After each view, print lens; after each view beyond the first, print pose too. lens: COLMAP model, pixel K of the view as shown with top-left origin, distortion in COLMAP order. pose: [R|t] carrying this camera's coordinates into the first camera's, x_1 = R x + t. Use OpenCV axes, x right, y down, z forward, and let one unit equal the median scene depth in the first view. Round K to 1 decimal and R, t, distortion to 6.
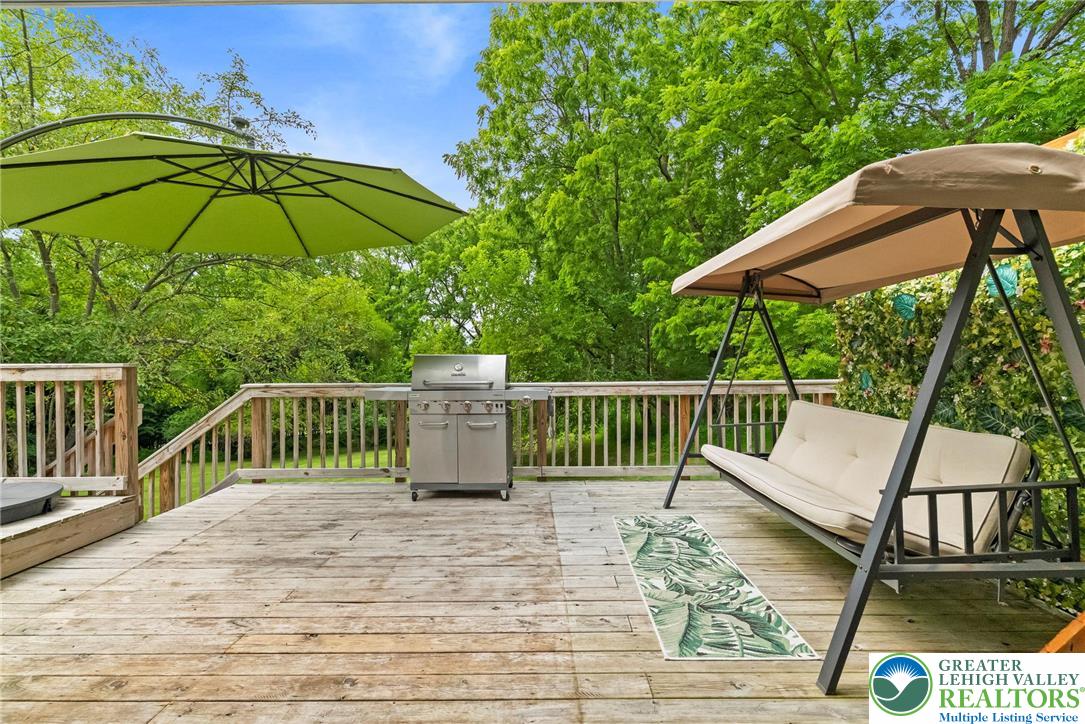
lens RADIAL K [[523.8, 0, 543.6], [0, 523.8, 359.6], [0, 0, 1]] dist [0.005659, -0.000151]
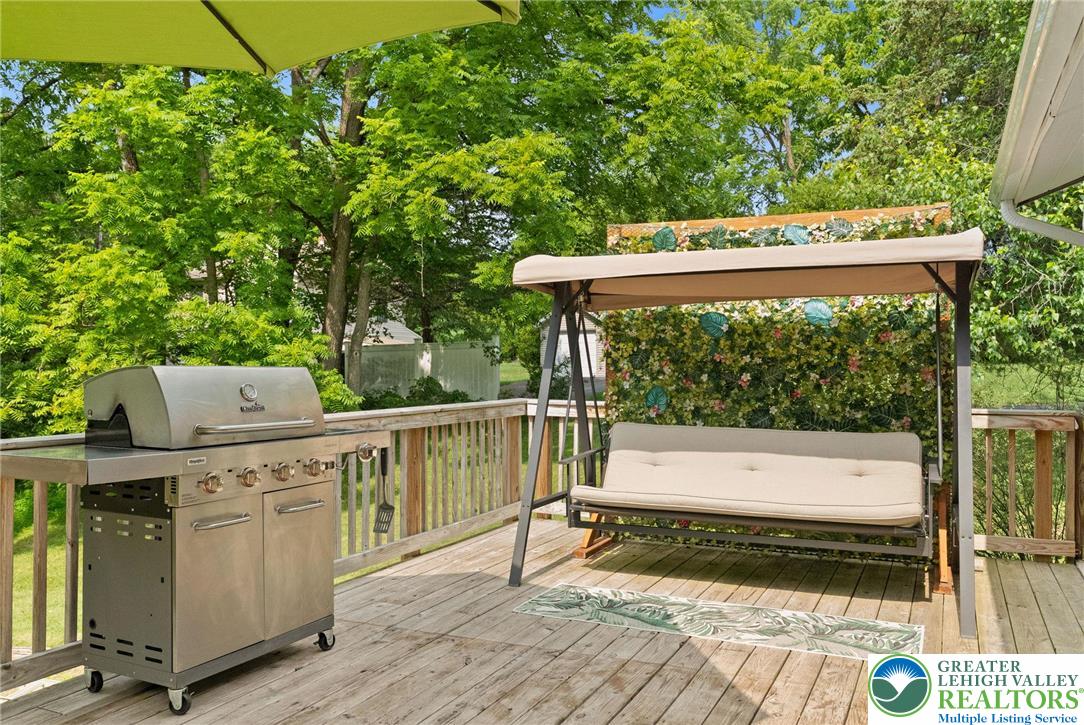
lens RADIAL K [[876.1, 0, 543.9], [0, 876.1, 364.7], [0, 0, 1]] dist [0.004610, 0.000351]
pose [[0.409827, 0.010615, 0.912101, -1.127838], [-0.003482, 0.999943, -0.010072, -0.003452], [-0.912156, 0.000952, 0.409841, 0.658771]]
